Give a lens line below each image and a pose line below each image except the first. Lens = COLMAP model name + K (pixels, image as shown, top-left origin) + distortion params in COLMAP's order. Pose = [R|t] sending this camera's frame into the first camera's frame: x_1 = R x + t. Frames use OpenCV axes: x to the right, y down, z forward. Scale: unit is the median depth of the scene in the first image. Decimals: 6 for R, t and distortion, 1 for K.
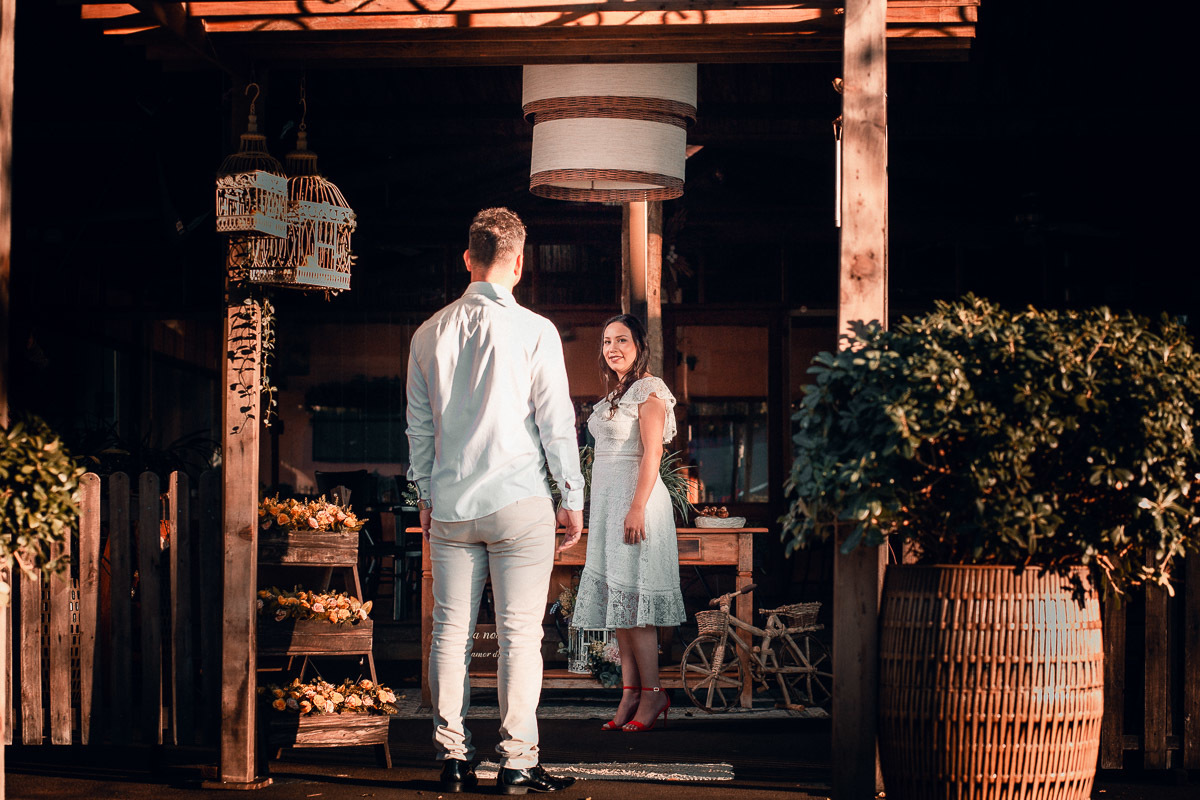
lens RADIAL K [[3028.1, 0, 592.6], [0, 3028.1, 400.5], [0, 0, 1]] dist [-0.009848, 0.000000]
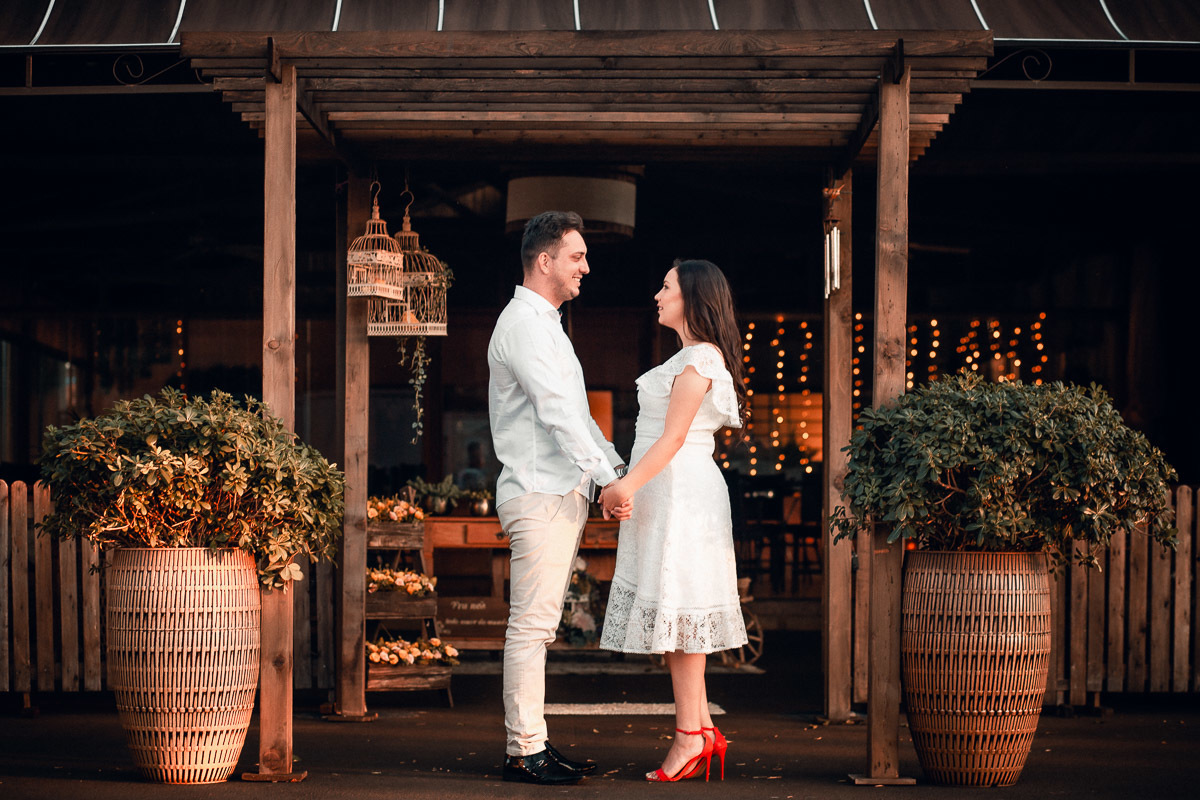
lens RADIAL K [[3028.1, 0, 605.0], [0, 3028.1, 401.2], [0, 0, 1]] dist [-0.009848, 0.000000]
pose [[0.997656, 0.005396, 0.068209, -0.152095], [-0.005828, 0.999964, 0.006135, -0.027265], [-0.068174, -0.006518, 0.997652, -0.470234]]
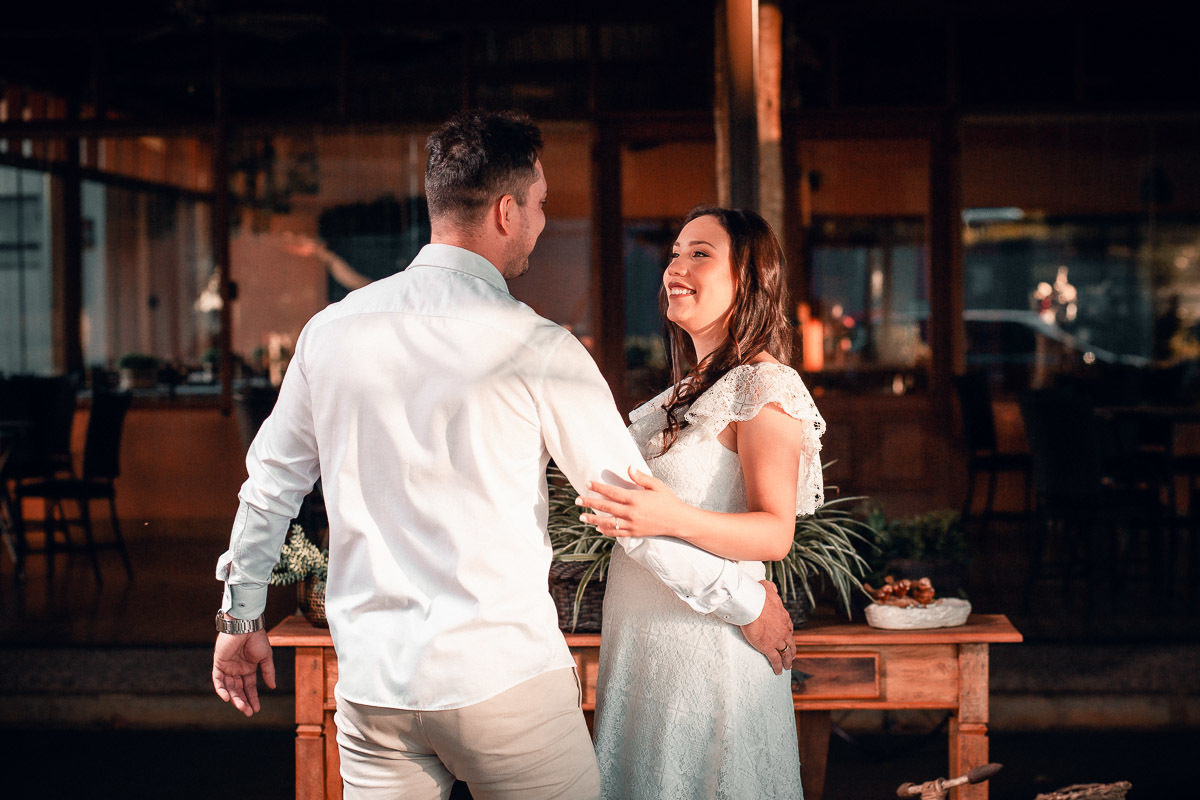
lens RADIAL K [[3028.1, 0, 605.0], [0, 3028.1, 401.2], [0, 0, 1]] dist [-0.009848, 0.000000]
pose [[0.999409, -0.013707, -0.031521, 0.019183], [0.016051, 0.997027, 0.075368, -0.071416], [0.030395, -0.075829, 0.996657, 1.230354]]
